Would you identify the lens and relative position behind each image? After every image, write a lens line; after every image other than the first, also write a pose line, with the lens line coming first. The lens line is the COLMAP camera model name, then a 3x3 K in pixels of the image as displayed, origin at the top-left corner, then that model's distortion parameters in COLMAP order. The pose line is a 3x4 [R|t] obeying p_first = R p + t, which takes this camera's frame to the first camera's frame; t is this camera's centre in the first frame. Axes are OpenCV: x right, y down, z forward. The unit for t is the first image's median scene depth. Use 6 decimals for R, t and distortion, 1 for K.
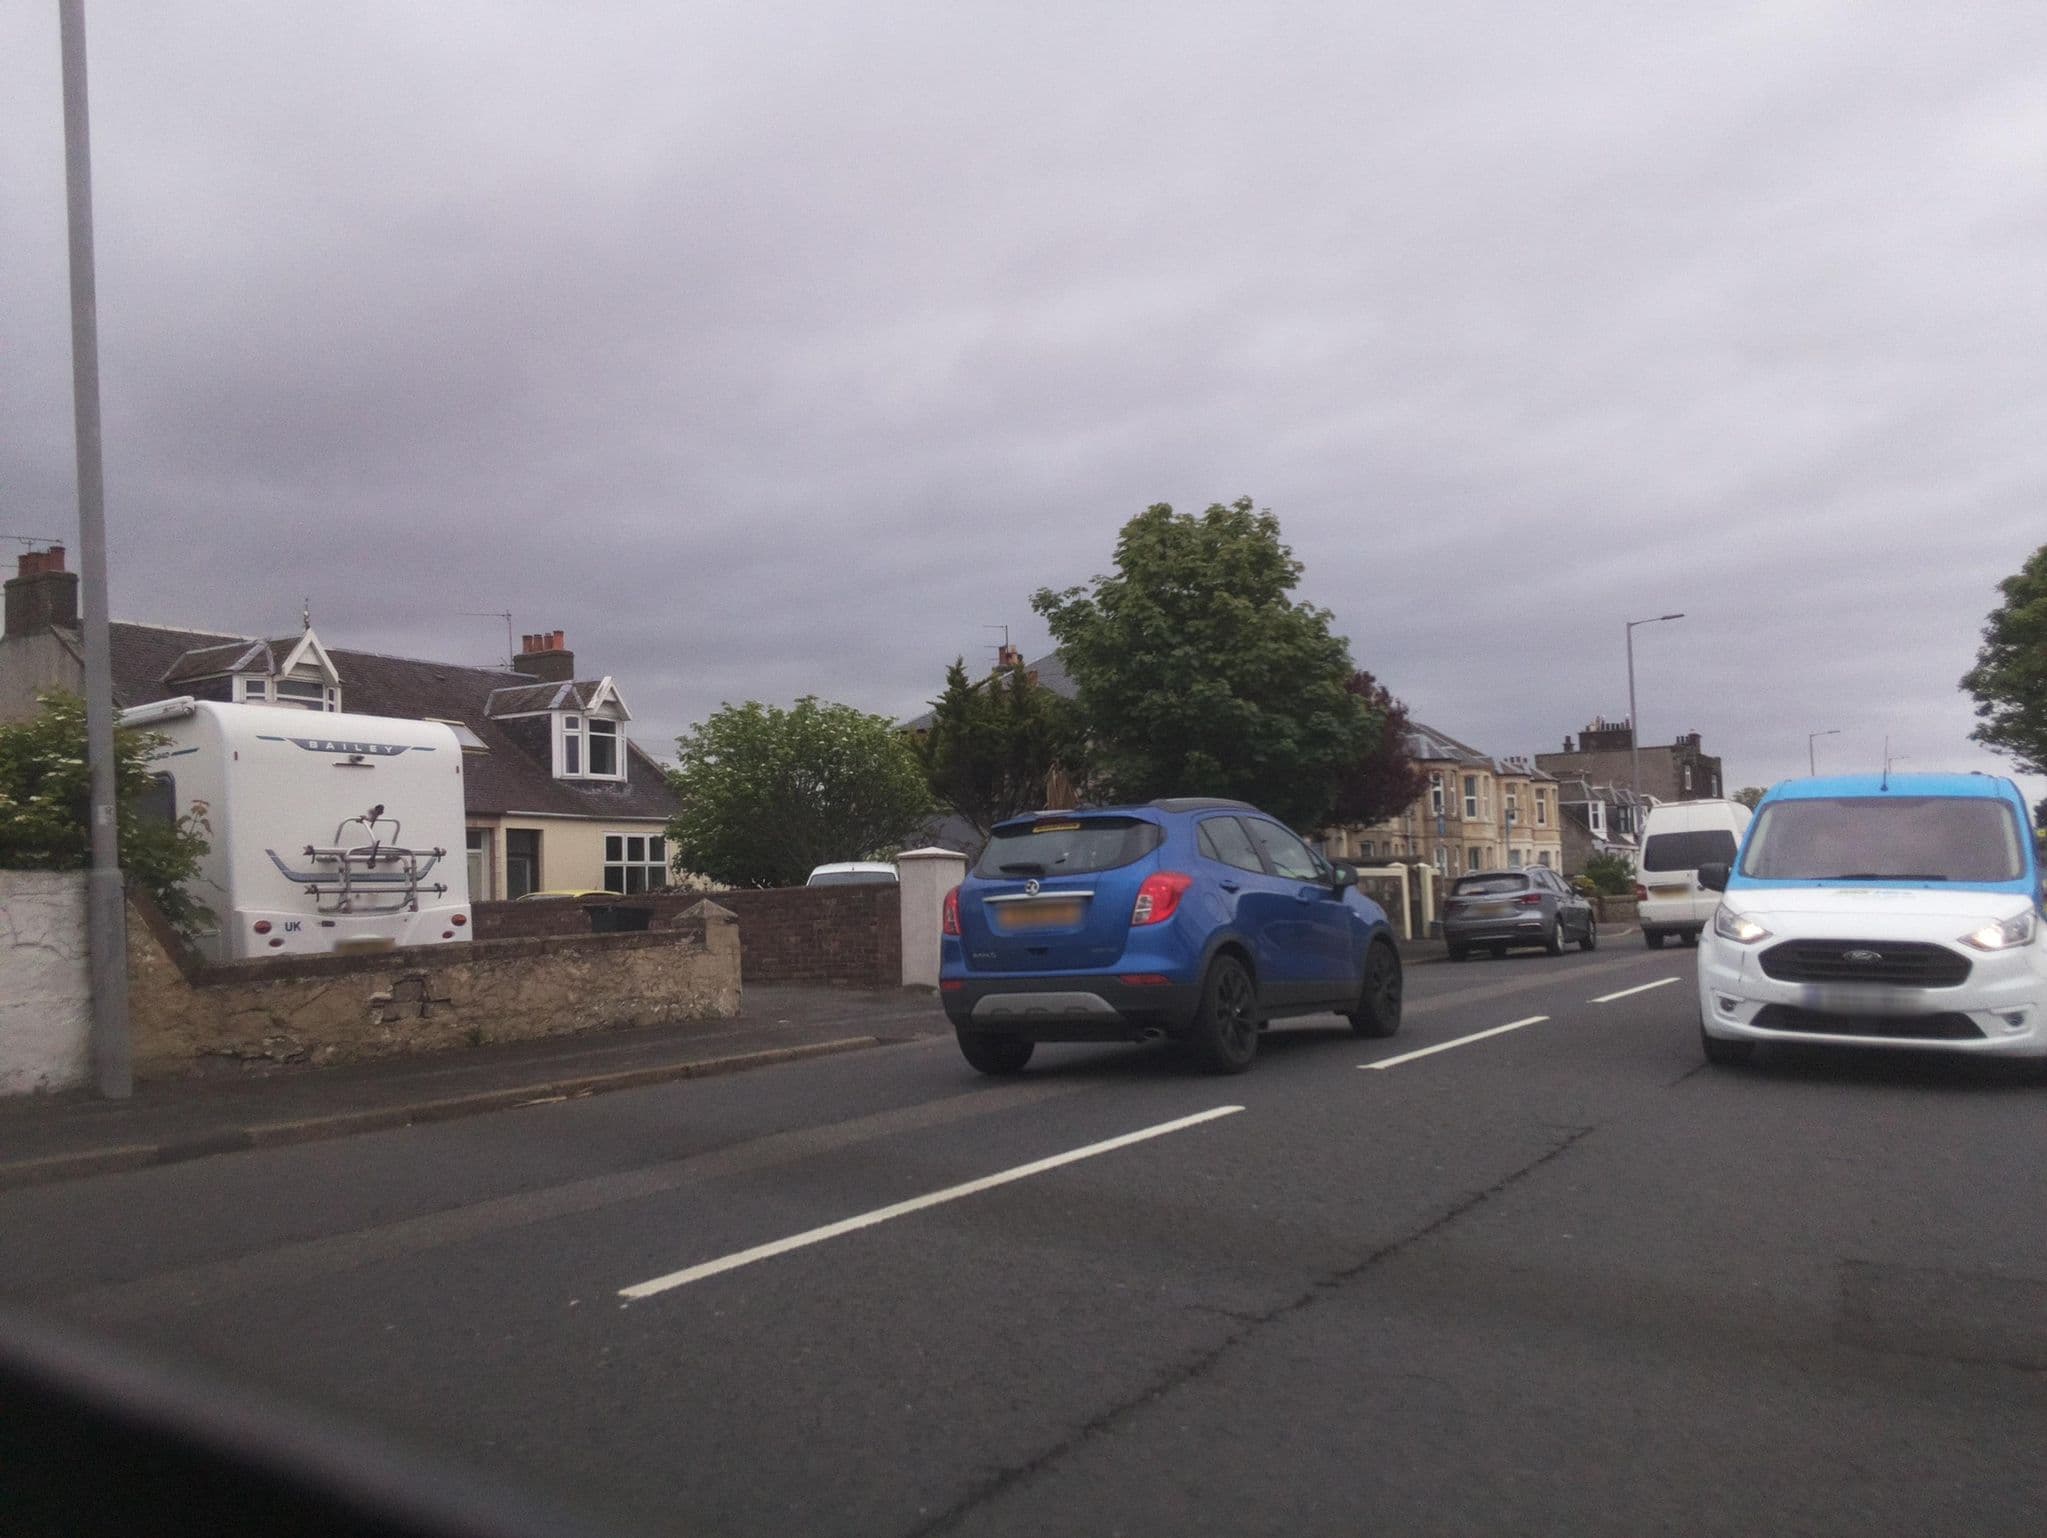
lens RADIAL K [[1656.6, 0, 1083.1], [0, 1656.6, 773.4], [0, 0, 1]] dist [0.030339, -0.006161]
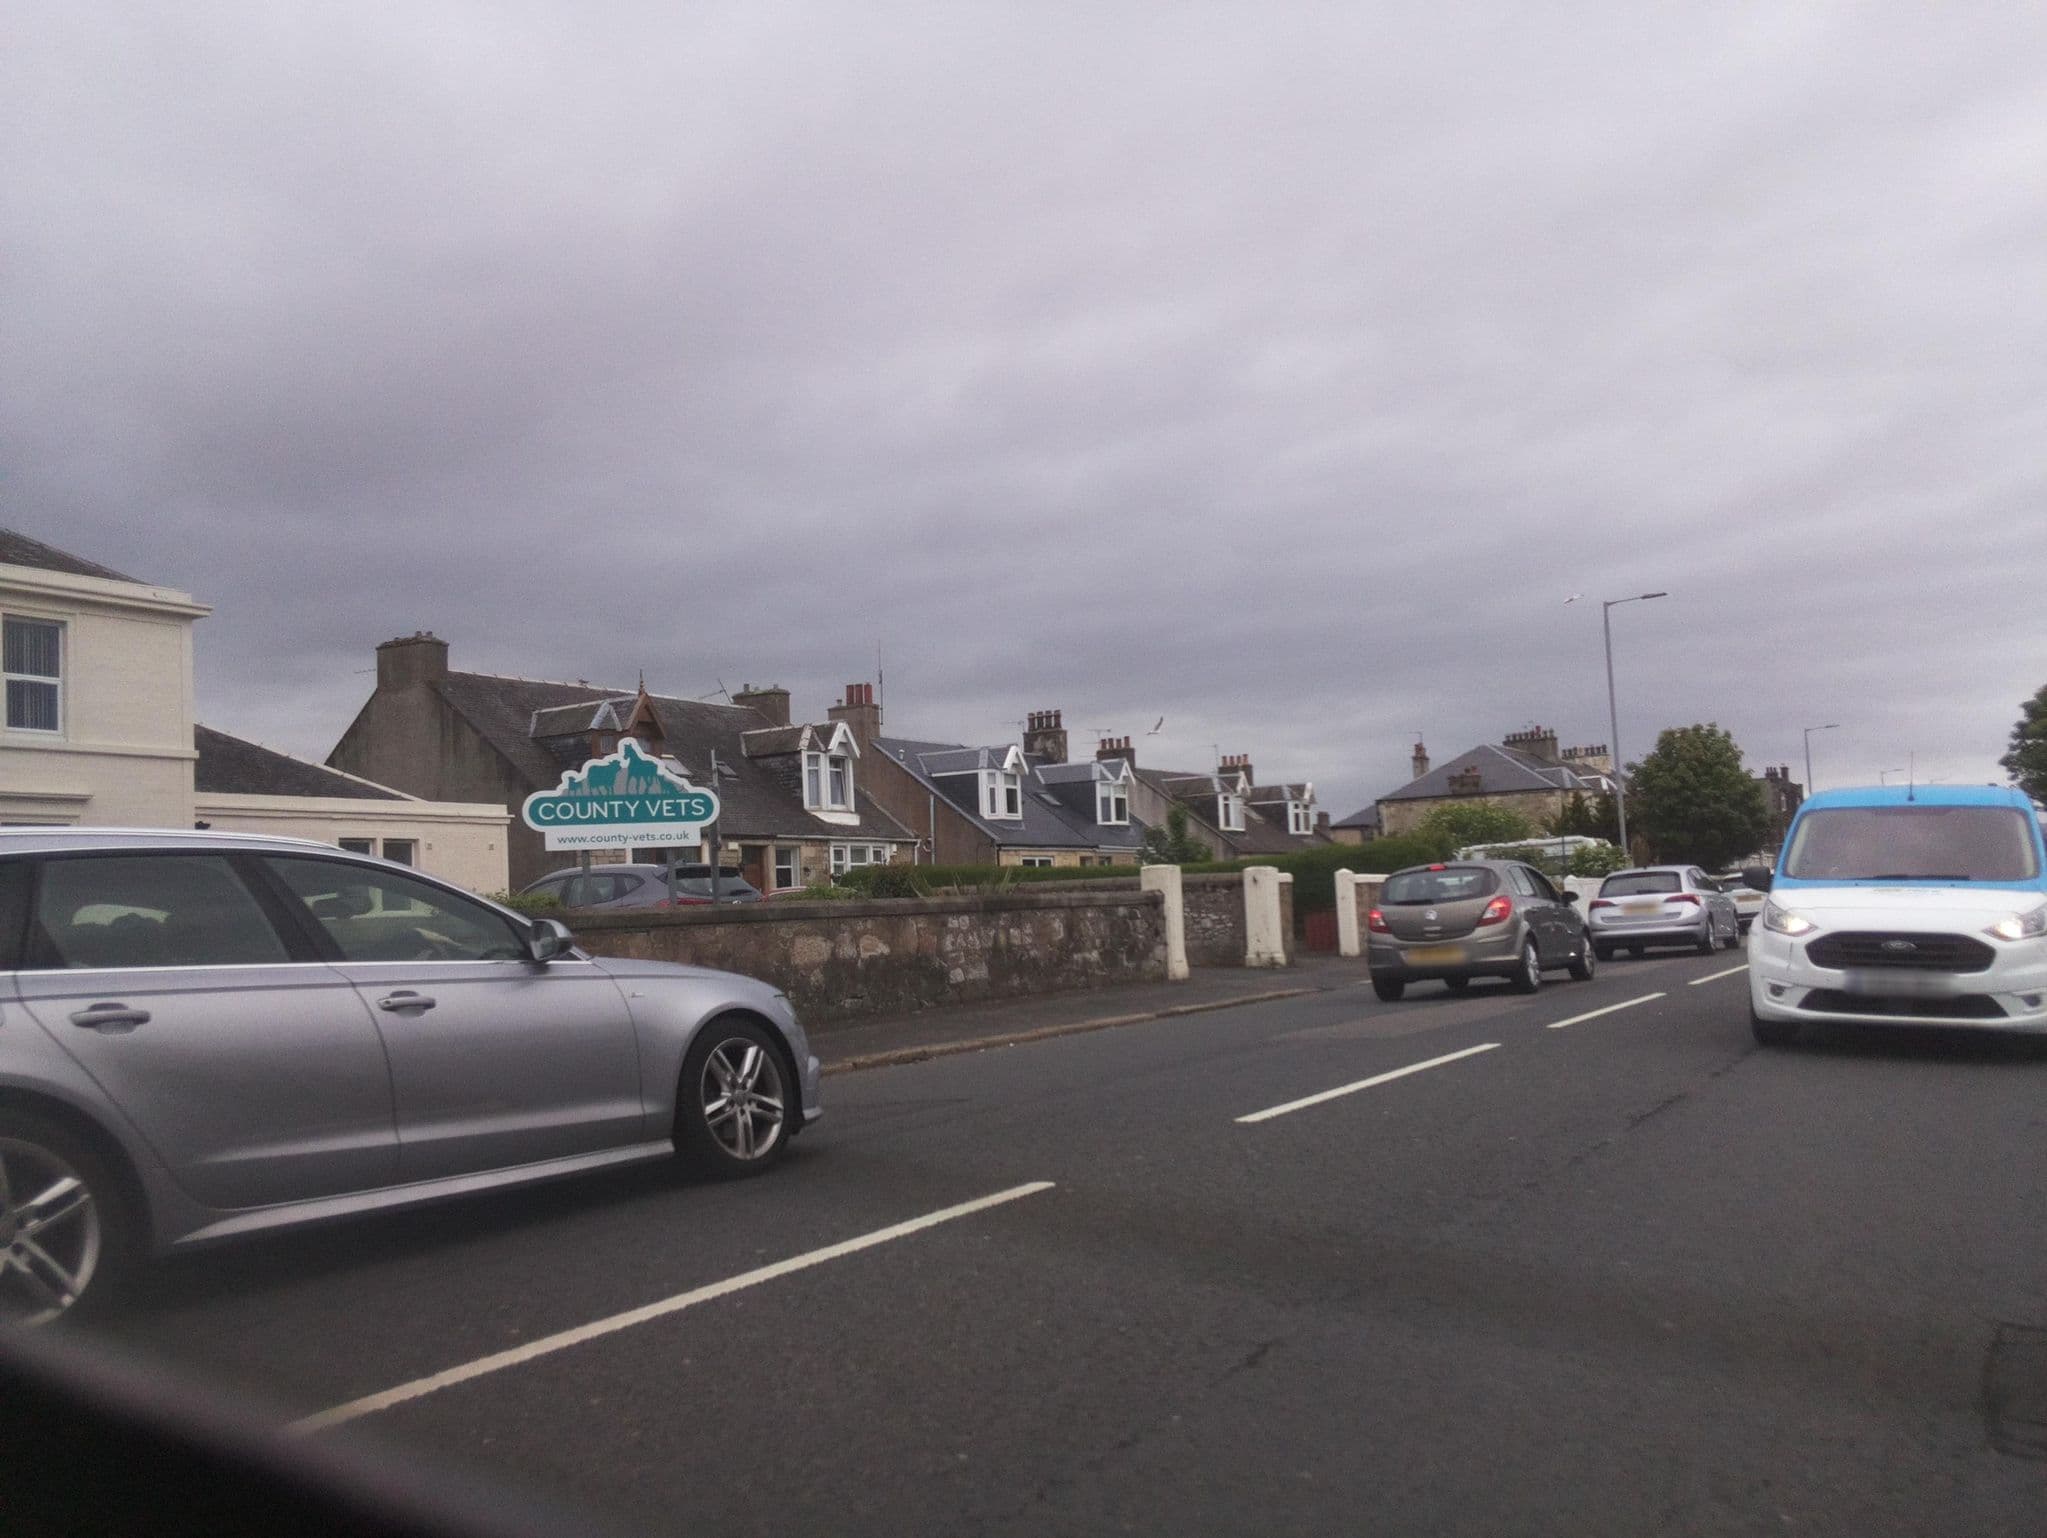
lens RADIAL K [[1641.2, 0, 1008.7], [0, 1641.2, 754.9], [0, 0, 1]] dist [0.074953, -0.085862]
pose [[0.999220, -0.012613, -0.037425, -0.097602], [0.012023, 0.999800, -0.015955, -0.011010], [0.037618, 0.015493, 0.999172, -0.167028]]
